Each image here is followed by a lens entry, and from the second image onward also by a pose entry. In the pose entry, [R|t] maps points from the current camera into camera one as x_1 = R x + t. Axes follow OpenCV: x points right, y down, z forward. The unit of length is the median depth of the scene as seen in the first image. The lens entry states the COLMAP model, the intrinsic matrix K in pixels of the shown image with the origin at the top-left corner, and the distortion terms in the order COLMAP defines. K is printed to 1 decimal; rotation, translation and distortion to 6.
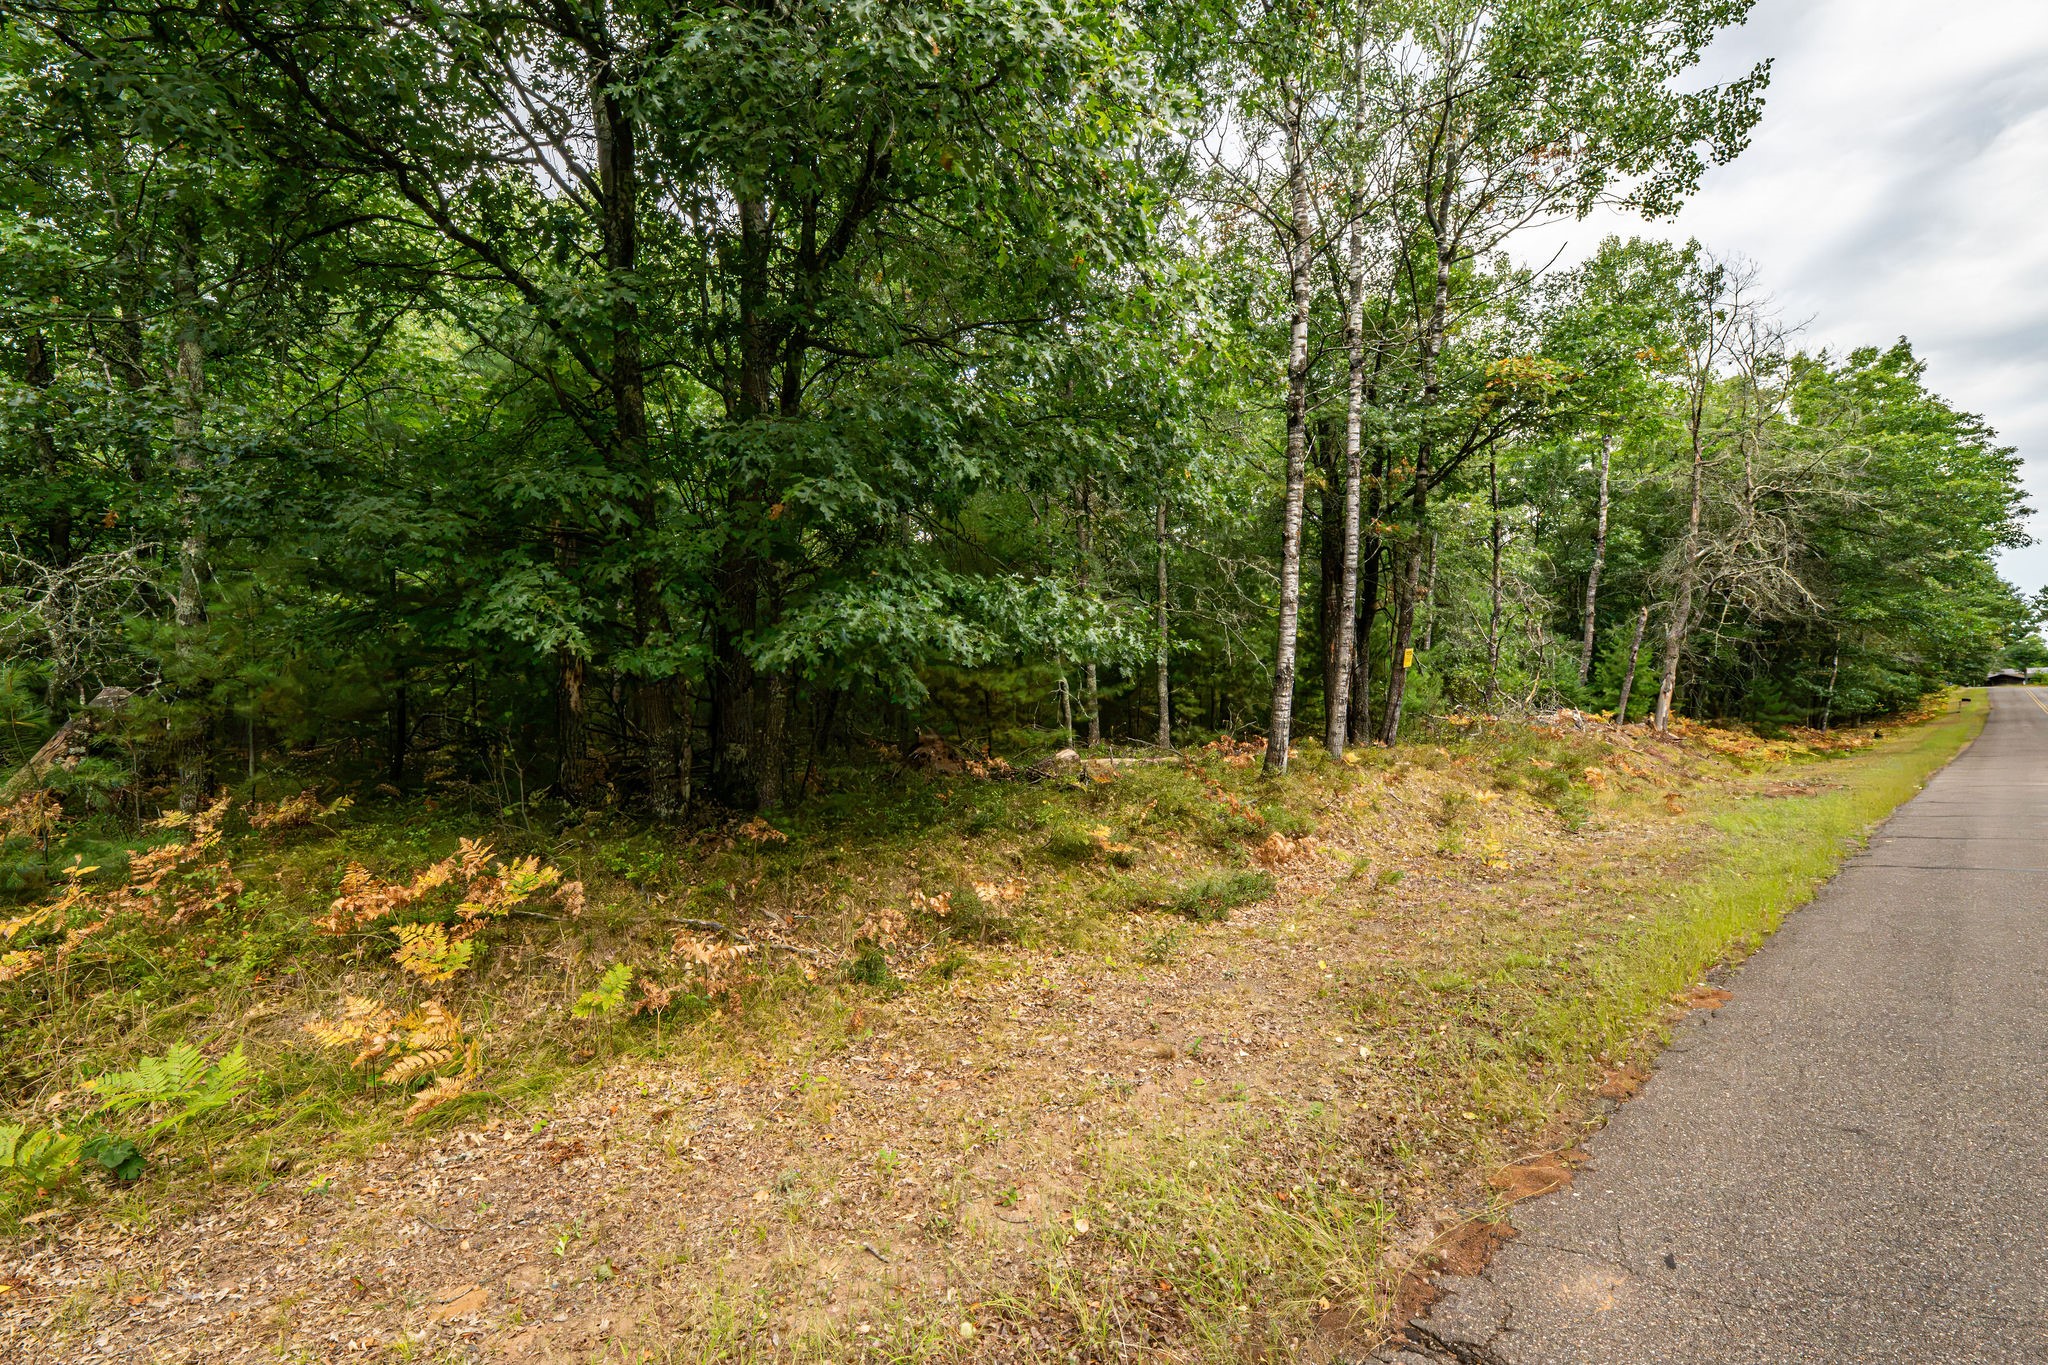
lens RADIAL K [[883.3, 0, 1016.3], [0, 883.3, 687.4], [0, 0, 1]] dist [-0.000349, 0.000212]
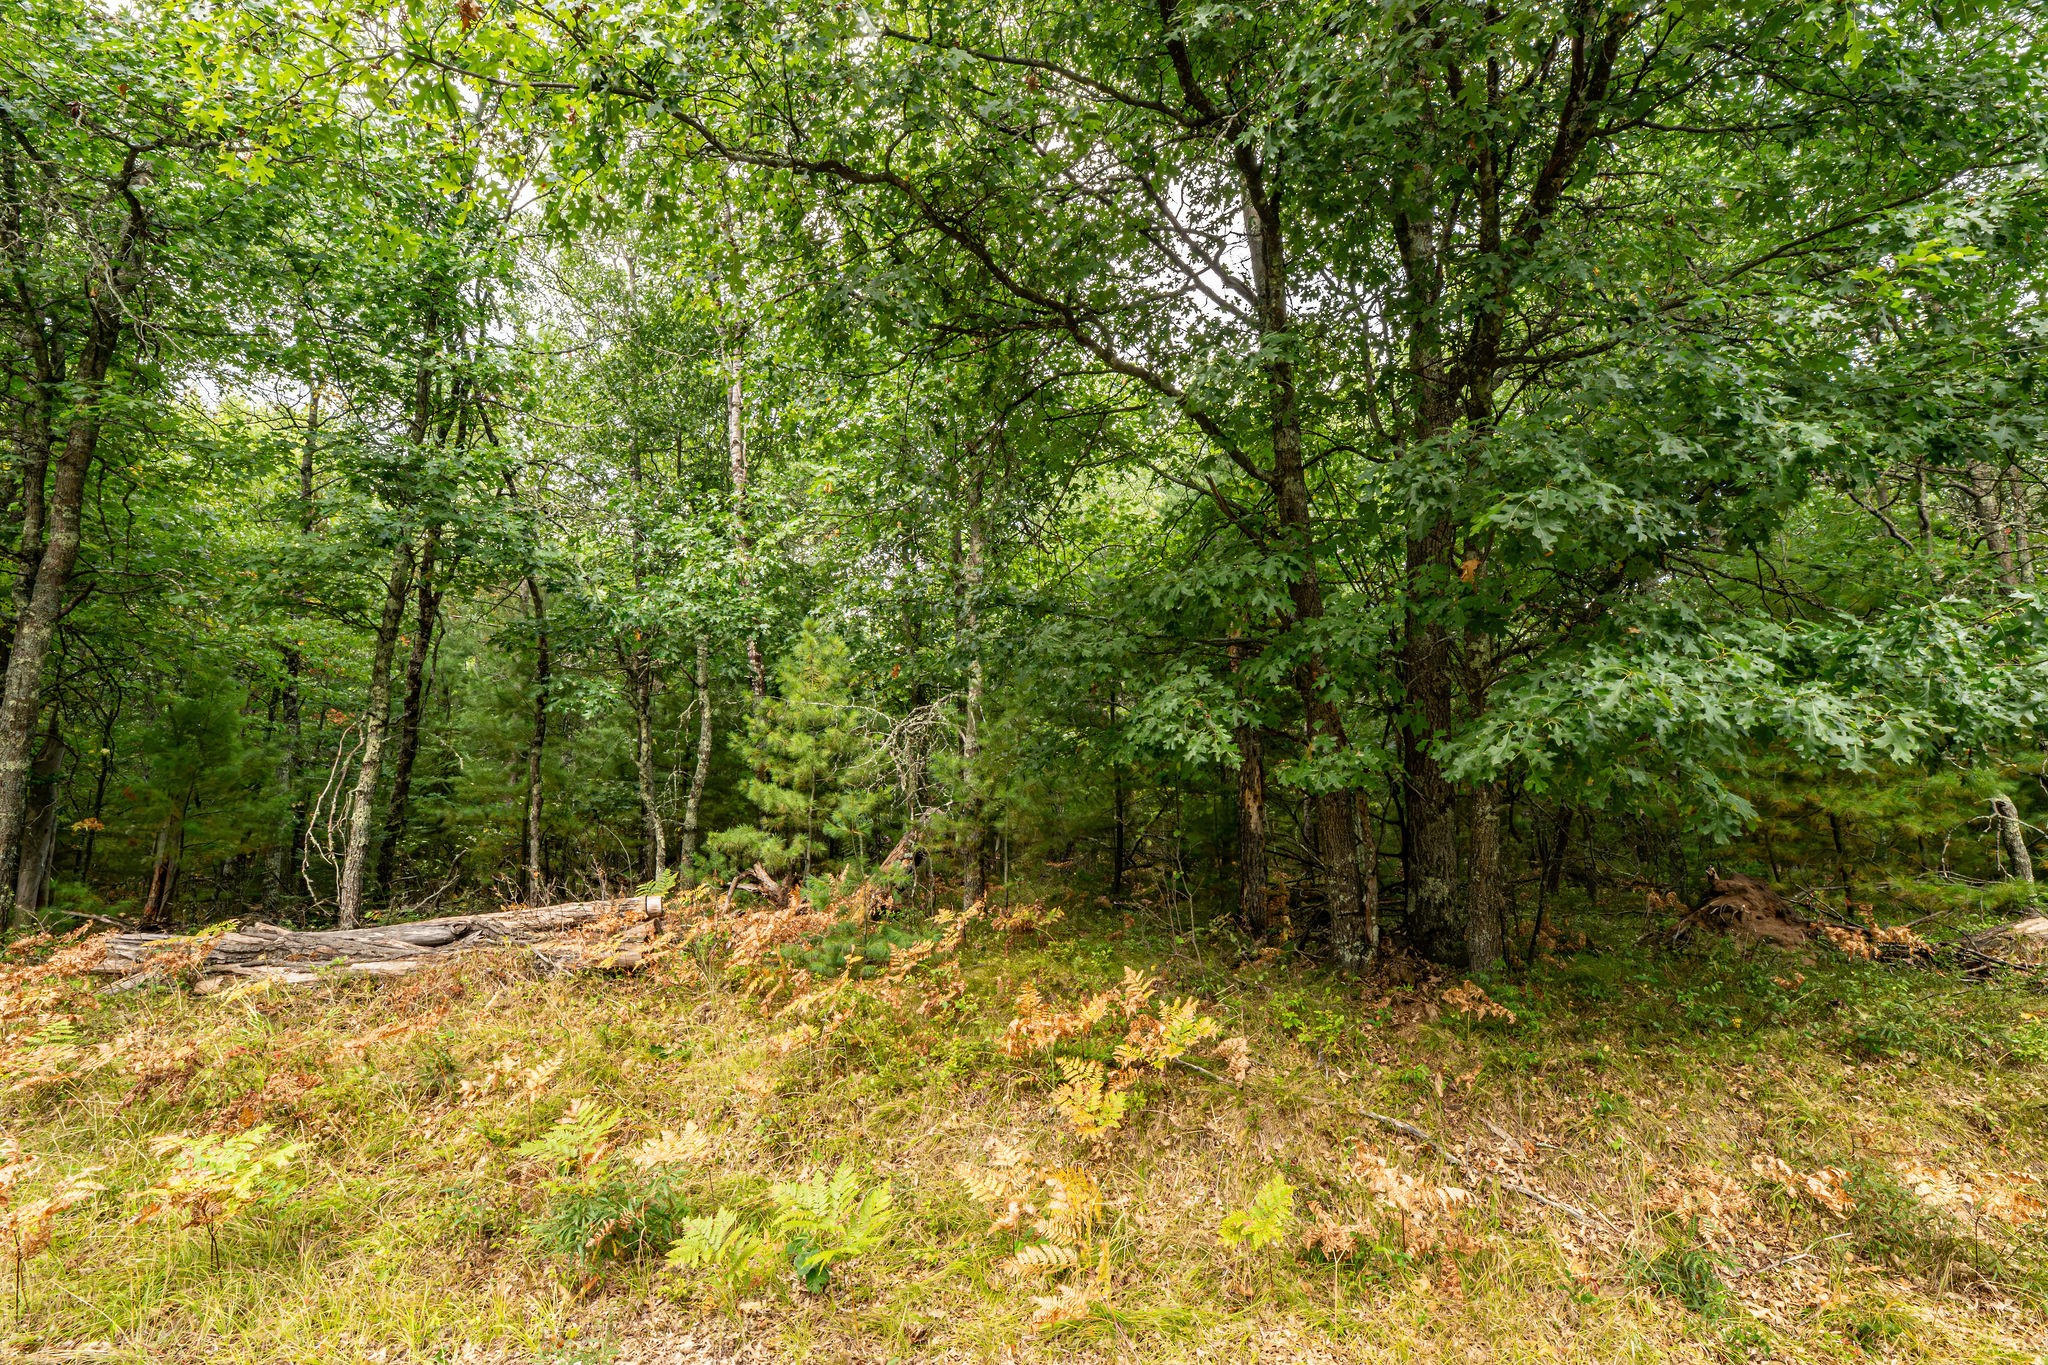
lens RADIAL K [[883.3, 0, 1016.3], [0, 883.3, 687.4], [0, 0, 1]] dist [-0.000349, 0.000212]
pose [[0.733163, -0.089631, -0.674121, -0.055743], [-0.006172, 0.990359, -0.138390, 0.007956], [0.680025, 0.105623, 0.725541, 0.199019]]
